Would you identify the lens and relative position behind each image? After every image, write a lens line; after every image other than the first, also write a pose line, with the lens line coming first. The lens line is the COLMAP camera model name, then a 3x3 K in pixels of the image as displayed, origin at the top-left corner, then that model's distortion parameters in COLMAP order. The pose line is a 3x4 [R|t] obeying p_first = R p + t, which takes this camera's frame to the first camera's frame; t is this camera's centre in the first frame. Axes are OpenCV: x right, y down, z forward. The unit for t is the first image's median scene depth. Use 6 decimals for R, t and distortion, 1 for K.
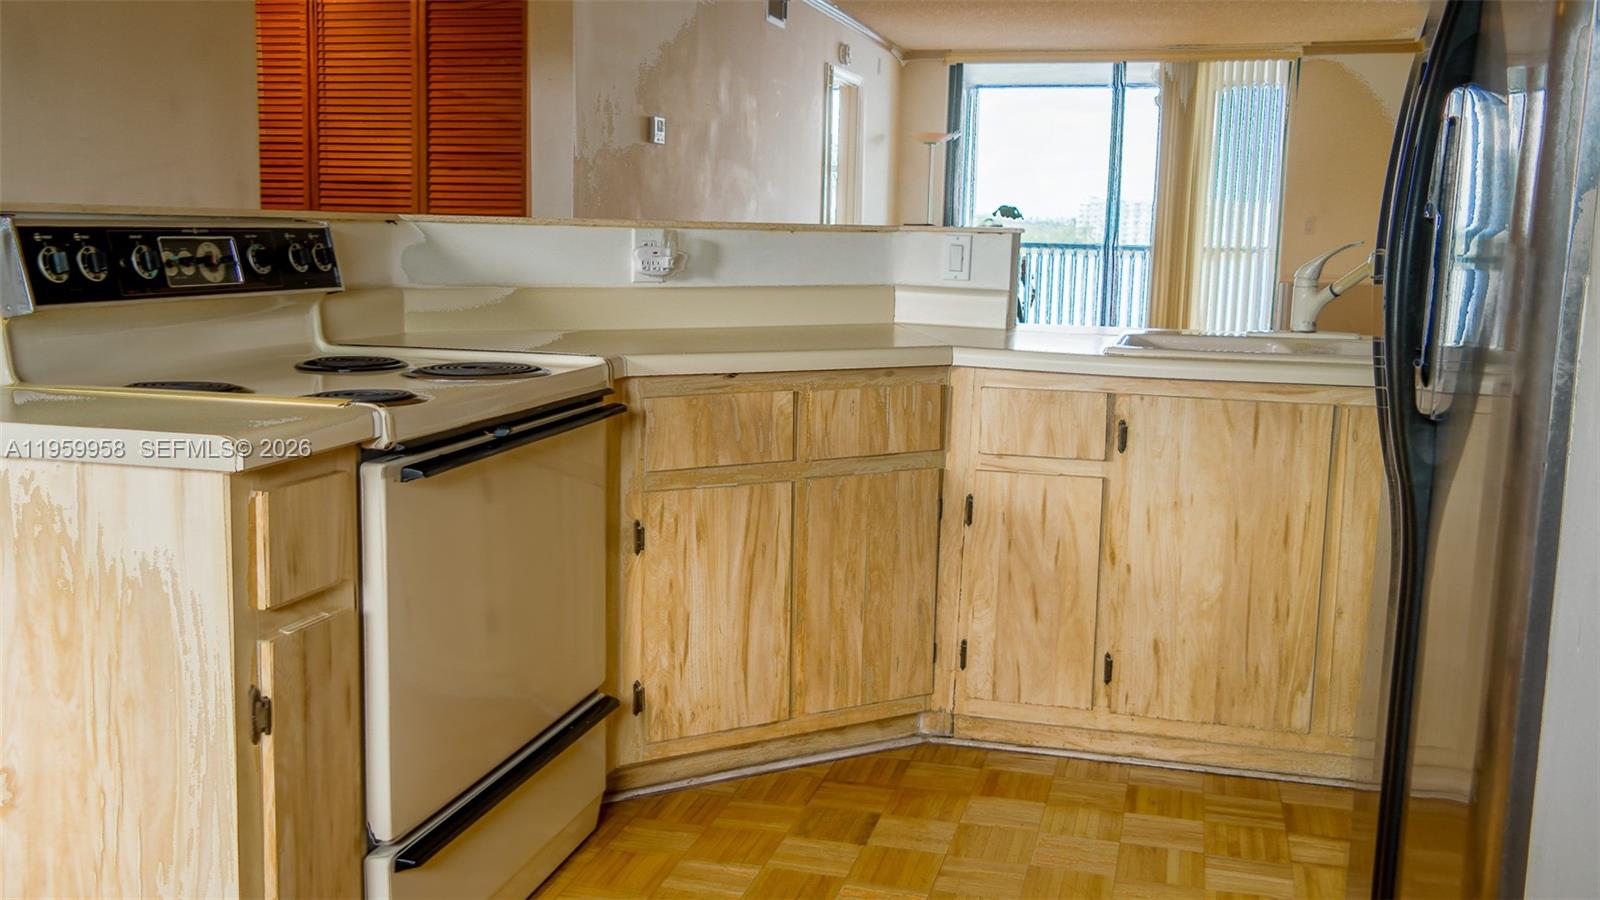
lens RADIAL K [[1457.0, 0, 801.2], [0, 1457.0, 507.6], [0, 0, 1]] dist [0.004861, -0.001764]
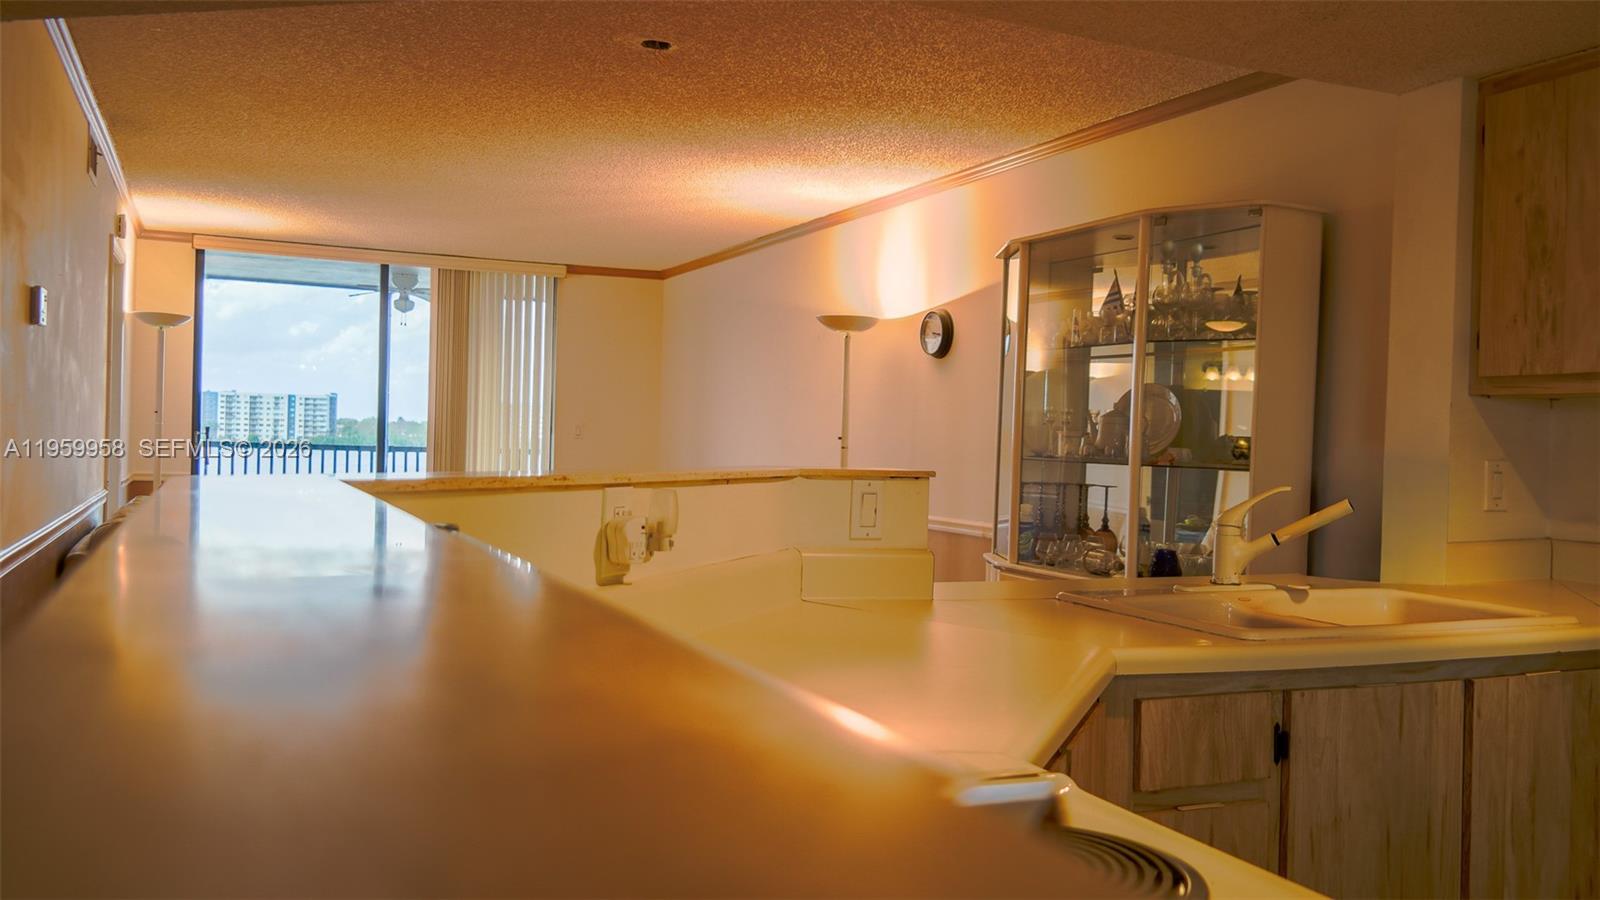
lens RADIAL K [[1295.8, 0, 799.3], [0, 1295.8, 475.6], [0, 0, 1]] dist [-0.000720, -0.000649]
pose [[0.768571, -0.013633, 0.639619, -0.423976], [0.105423, 0.988804, -0.105601, -0.144537], [-0.631019, 0.148593, 0.761404, 0.596565]]
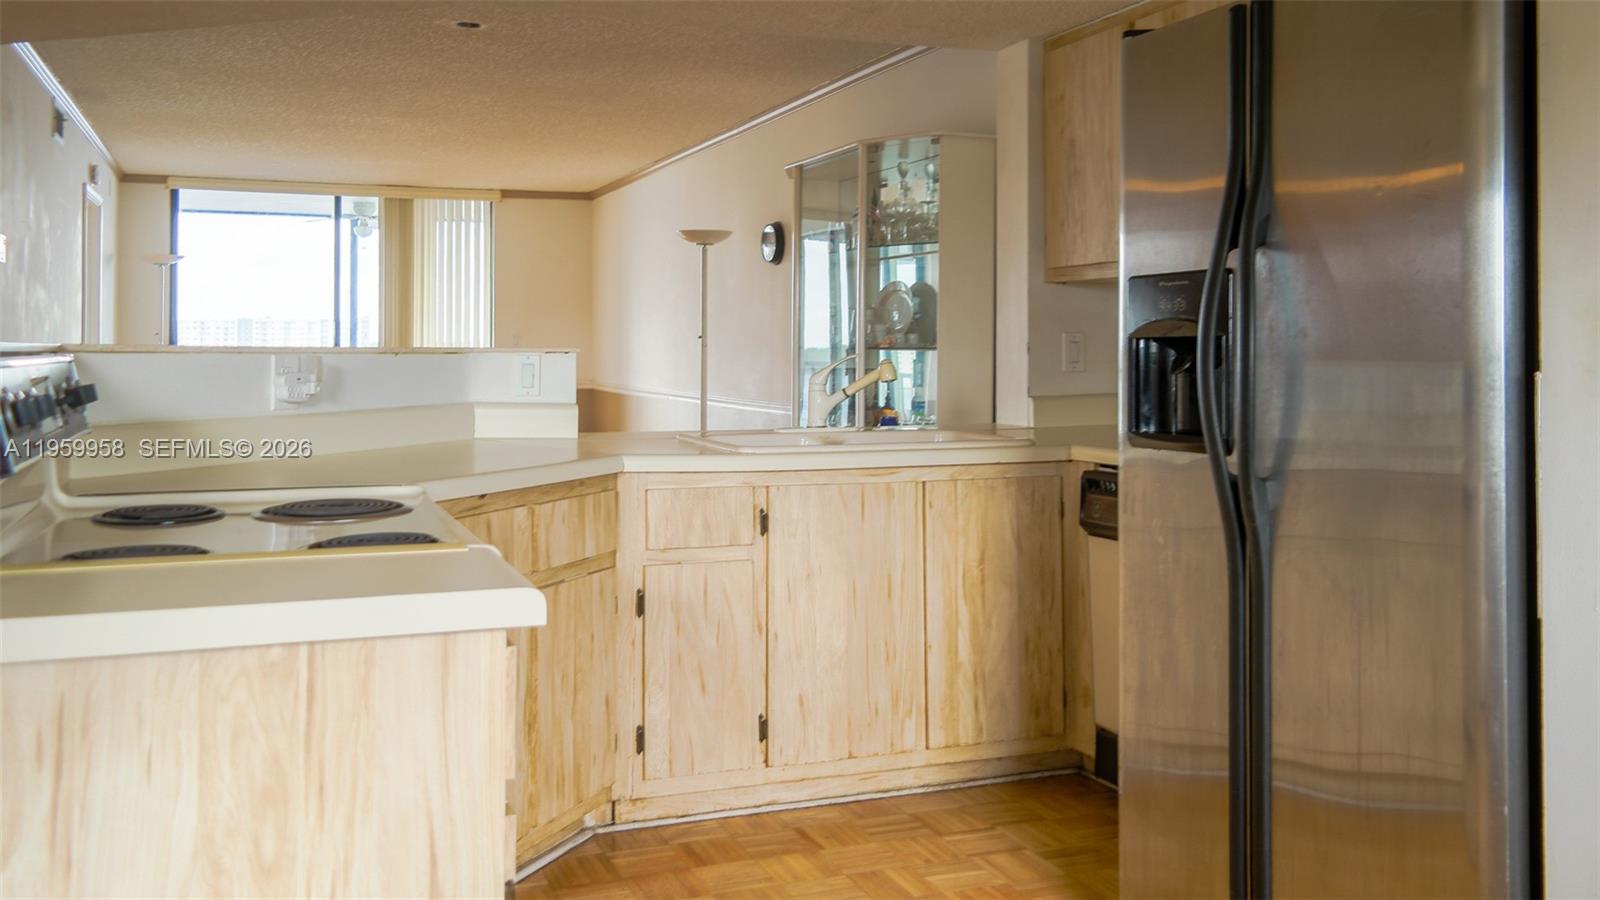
lens RADIAL K [[1352.8, 0, 747.8], [0, 1352.8, 363.5], [0, 0, 1]] dist [-0.006013, 0.002379]
pose [[0.813825, -0.021465, 0.580713, -0.411684], [0.121327, 0.983570, -0.133675, -0.030170], [-0.568303, 0.179244, 0.803059, 0.108650]]
